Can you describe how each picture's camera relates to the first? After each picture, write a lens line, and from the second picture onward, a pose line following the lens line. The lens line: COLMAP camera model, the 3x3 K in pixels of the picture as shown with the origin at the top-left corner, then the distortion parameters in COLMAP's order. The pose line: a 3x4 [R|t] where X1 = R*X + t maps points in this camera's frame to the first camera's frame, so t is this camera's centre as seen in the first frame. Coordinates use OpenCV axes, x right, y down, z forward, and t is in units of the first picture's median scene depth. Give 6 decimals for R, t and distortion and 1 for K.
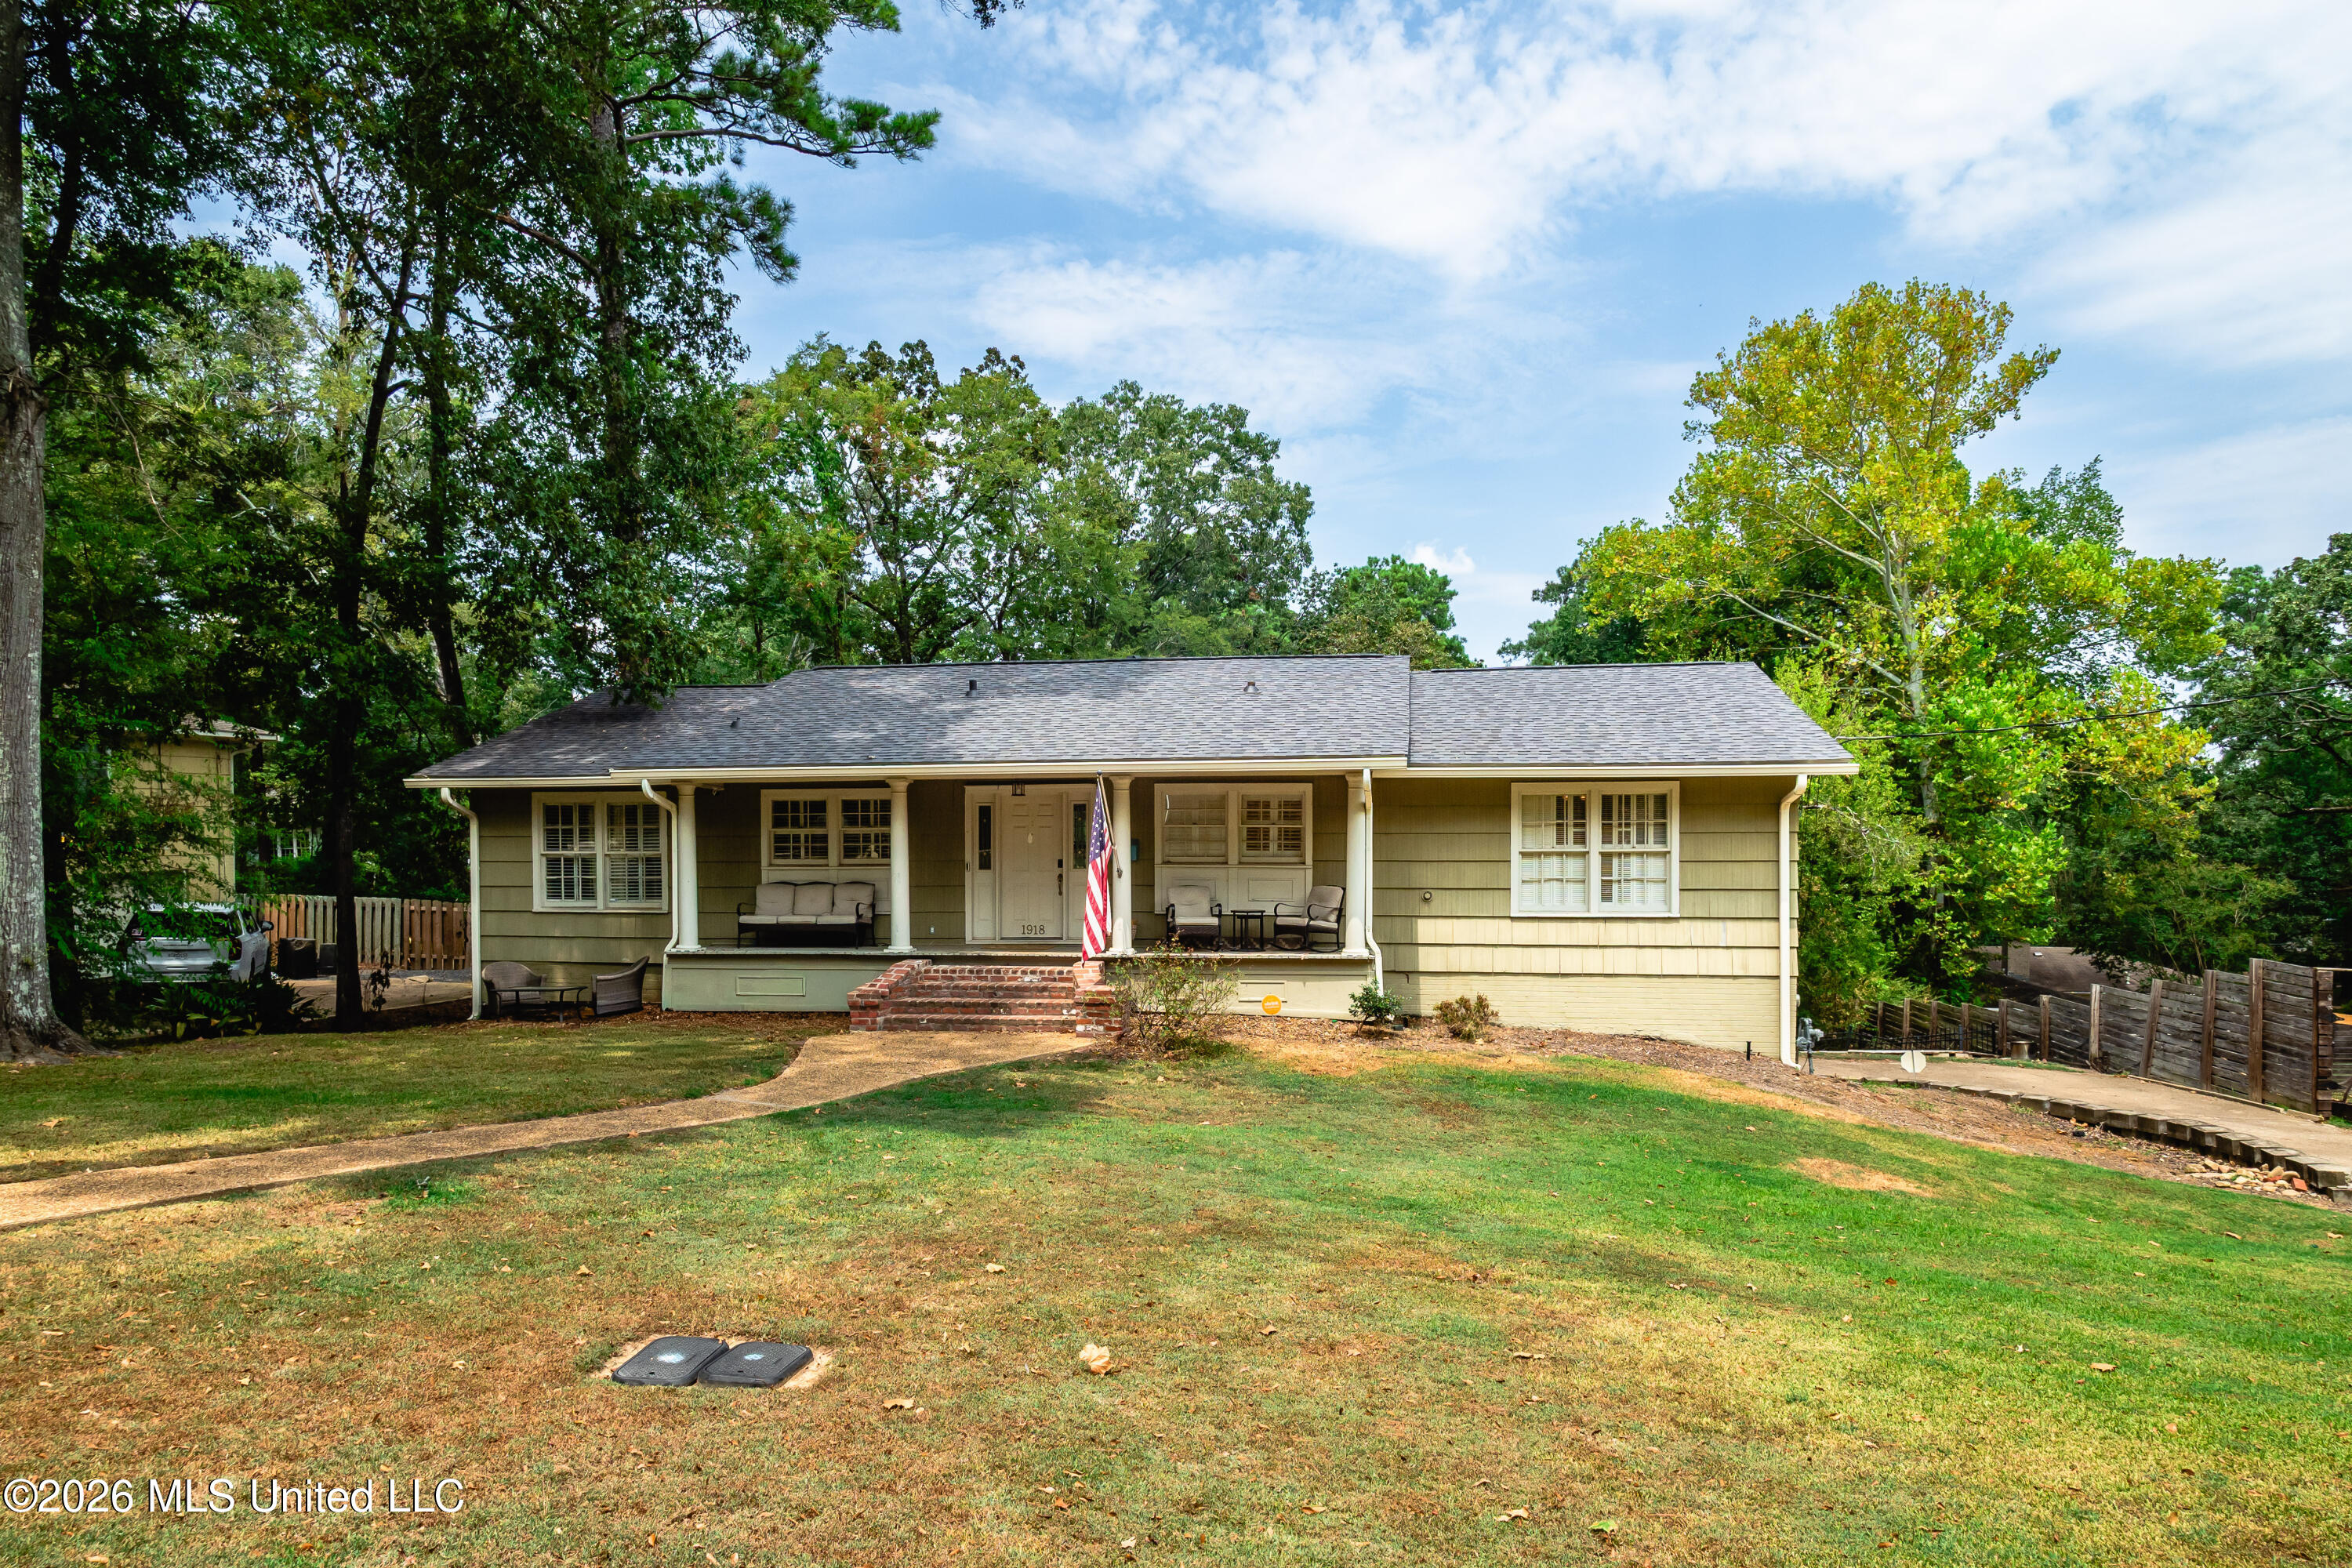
lens RADIAL K [[1504.0, 0, 1176.0], [0, 1504.0, 784.0], [0, 0, 1]] dist [-0.001940, 0.003637]
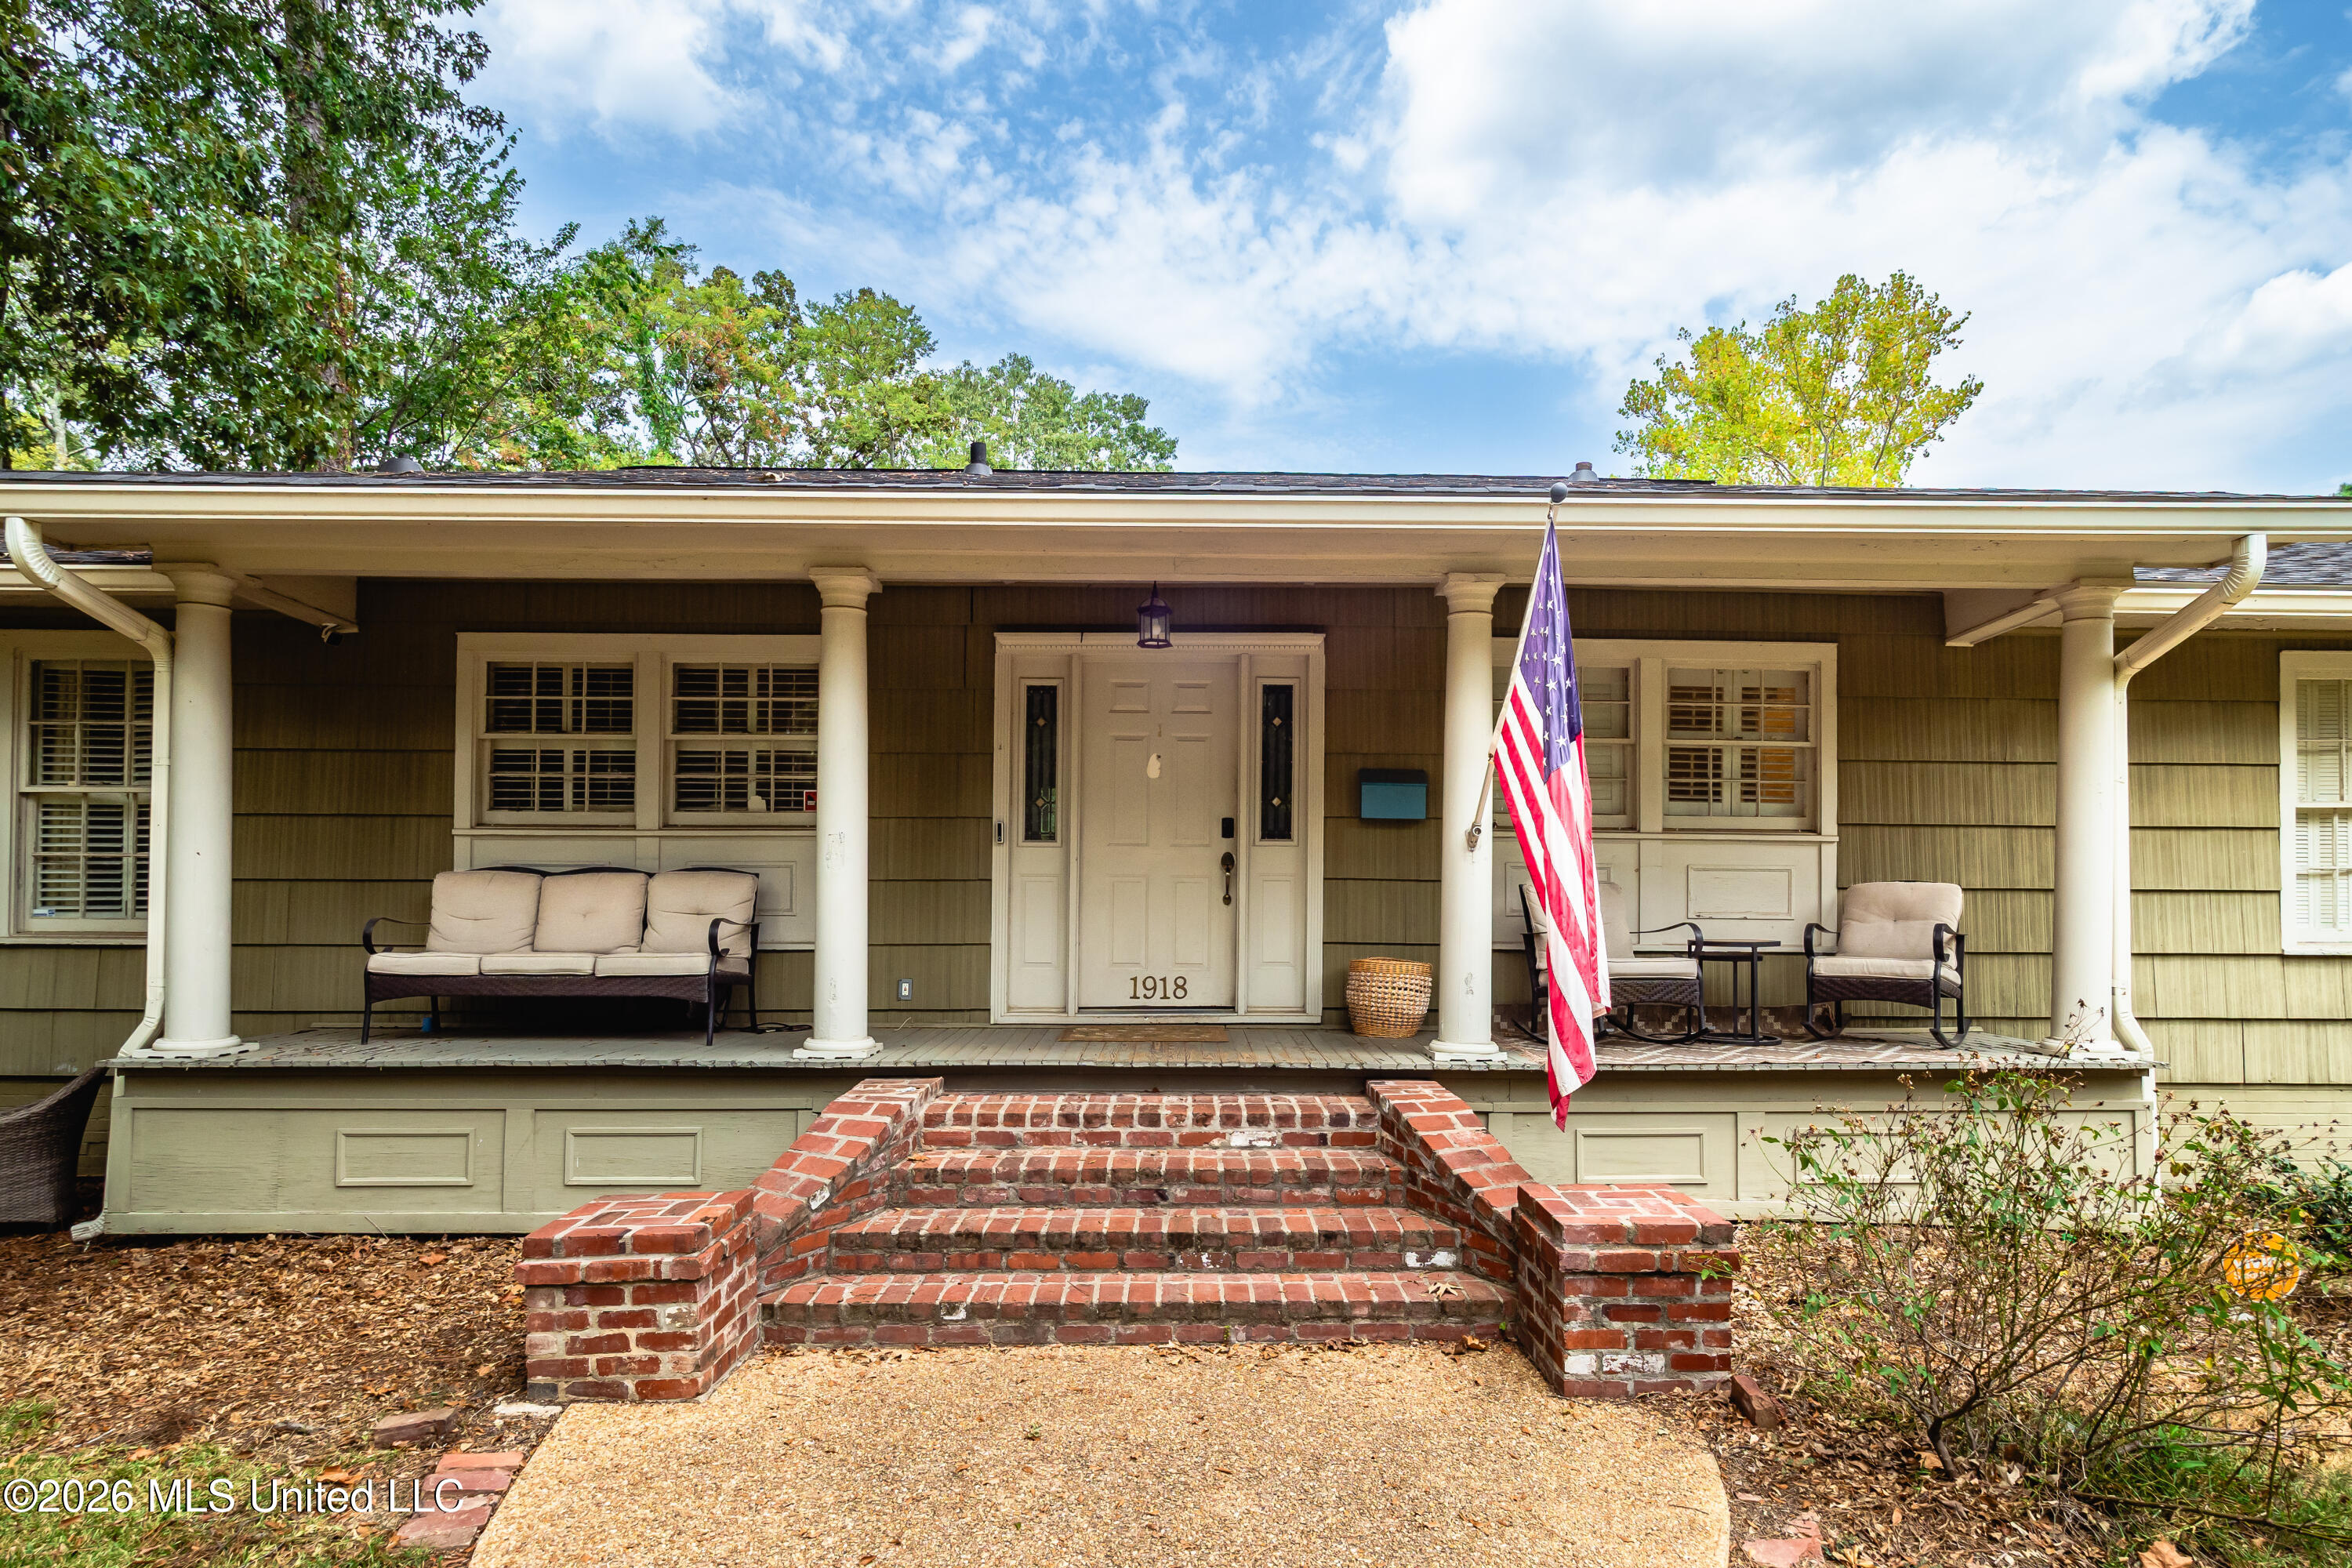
lens RADIAL K [[1264.8, 0, 1191.7], [0, 1264.8, 845.5], [0, 0, 1]] dist [0.011053, 0.000765]
pose [[0.985386, 0.014748, 0.169695, -0.145267], [-0.015271, 0.999882, 0.001773, 0.057011], [-0.169649, -0.004339, 0.985495, 0.654525]]
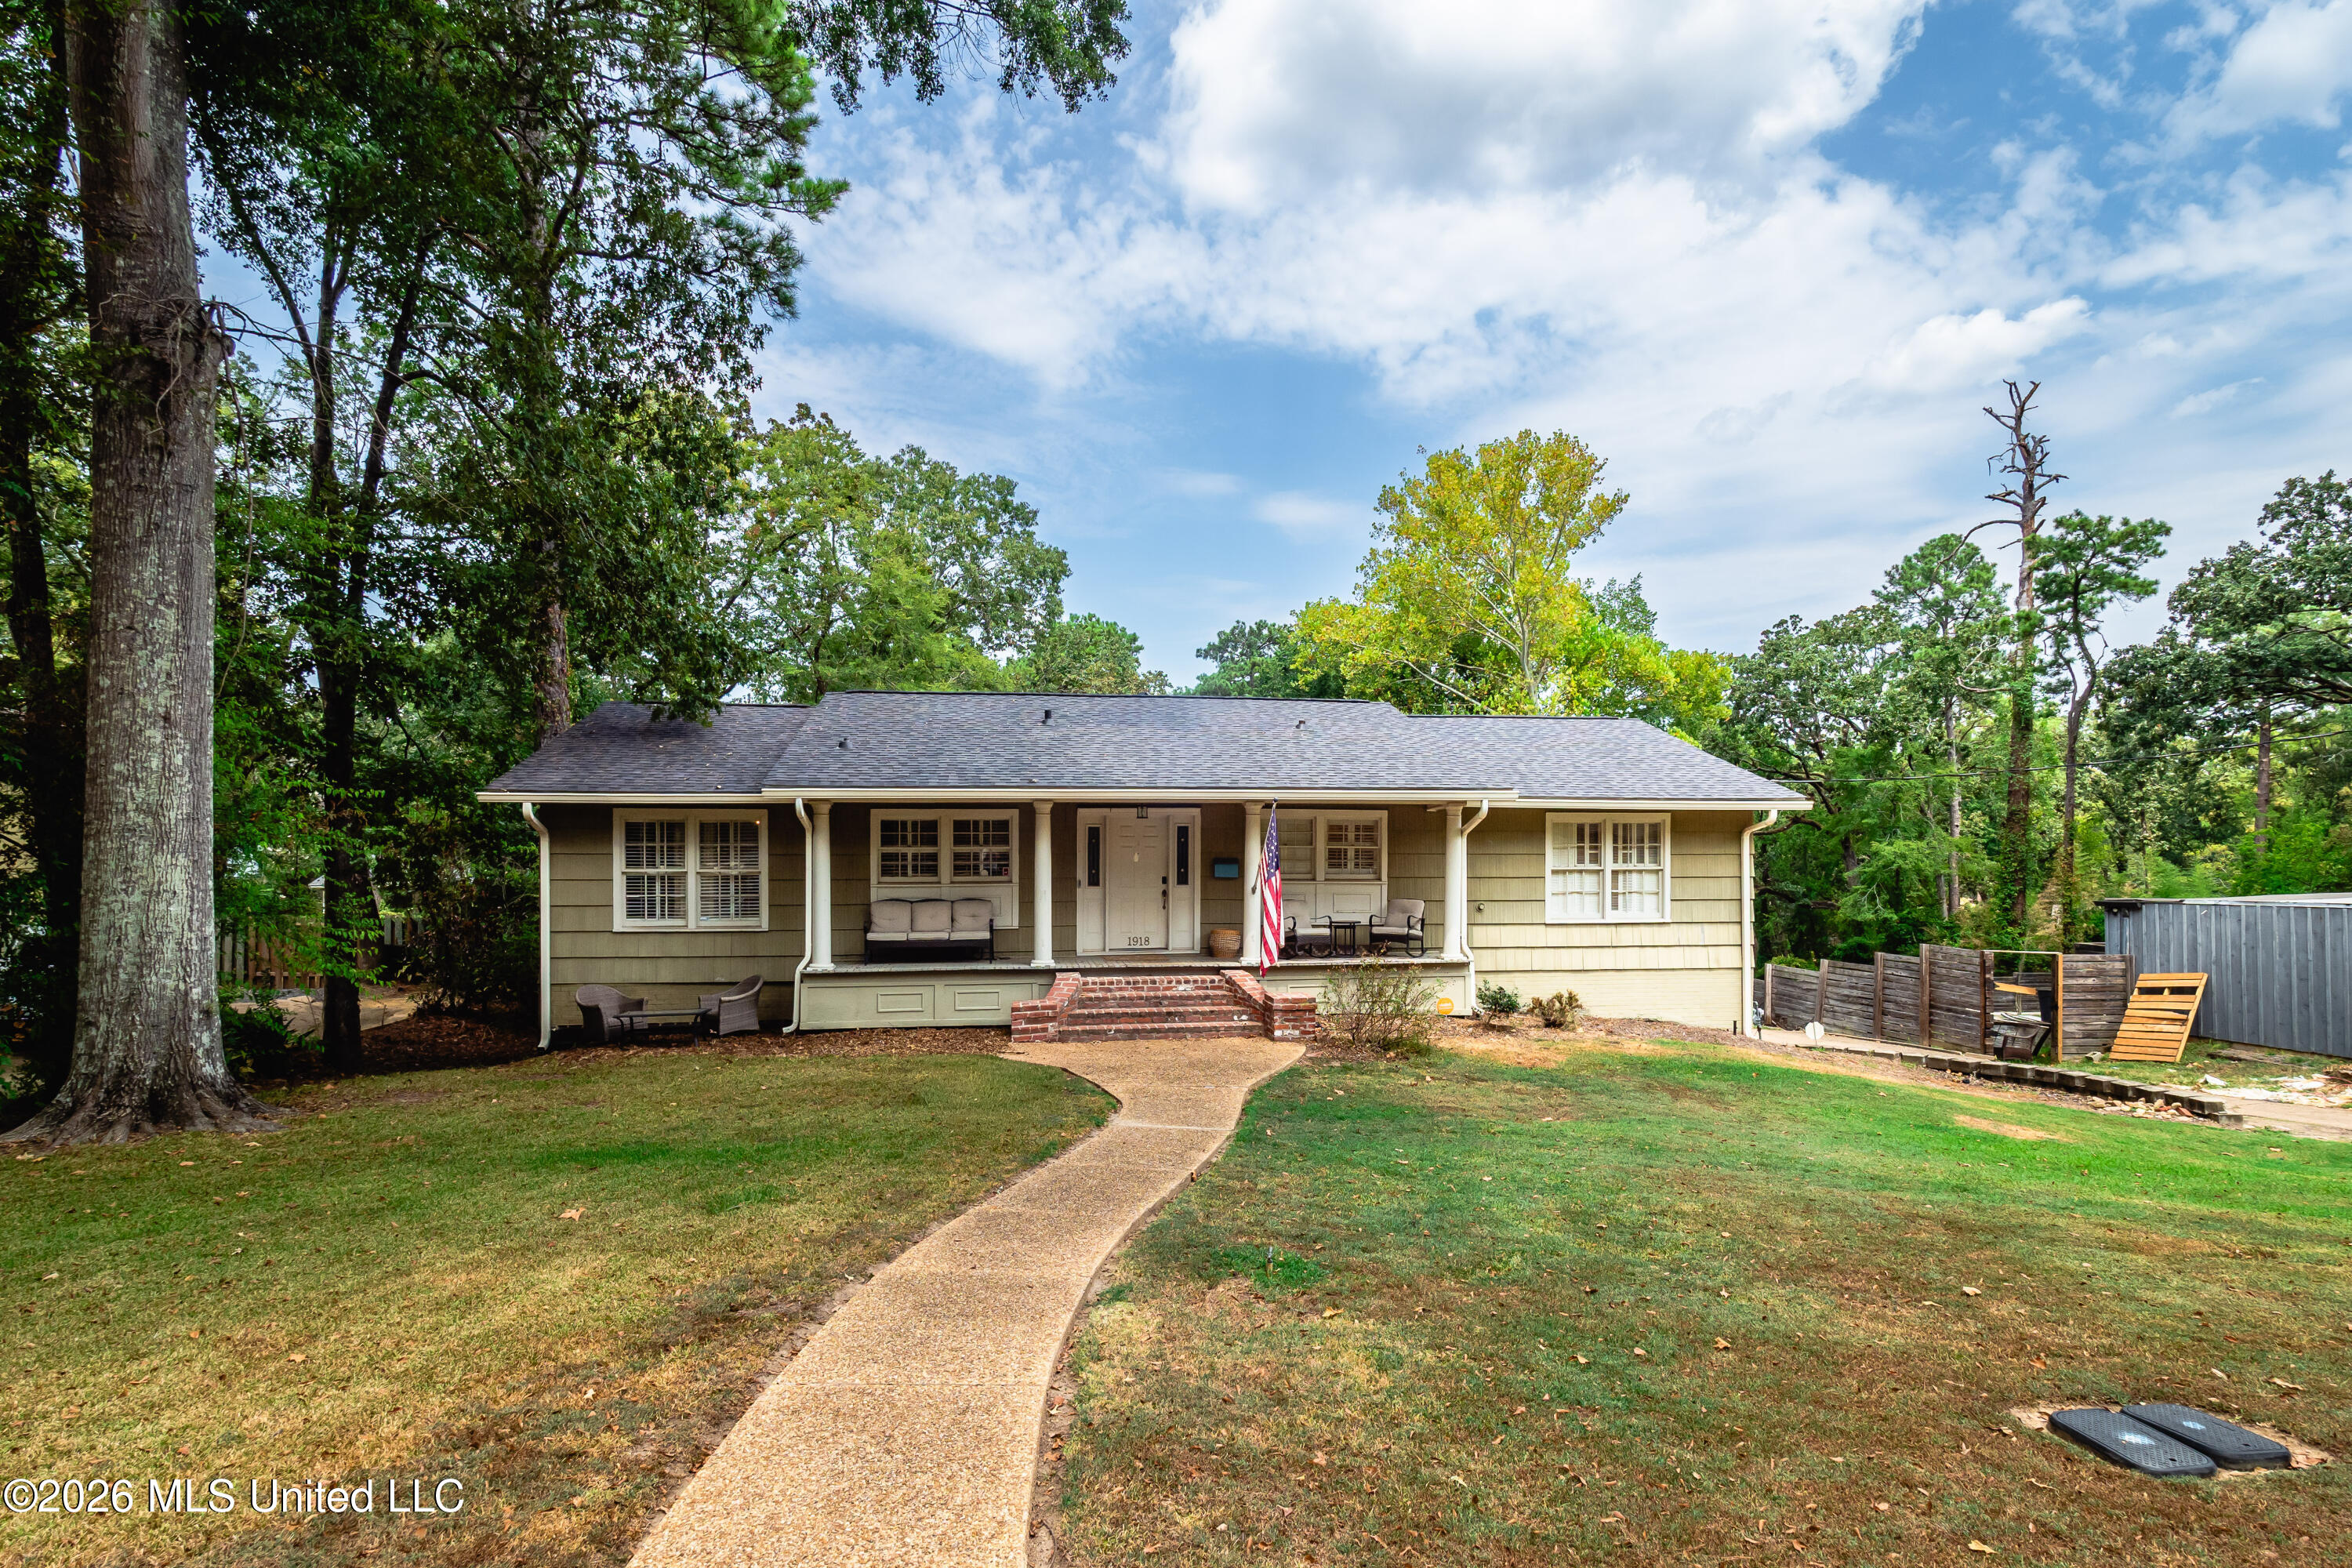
lens RADIAL K [[1247.7, 0, 1169.6], [0, 1247.7, 814.3], [0, 0, 1]] dist [0.000830, -0.000079]
pose [[0.952103, 0.012260, 0.305533, -0.348937], [-0.015010, 0.999865, 0.006652, -0.001168], [-0.305410, -0.010920, 0.952158, 0.135760]]
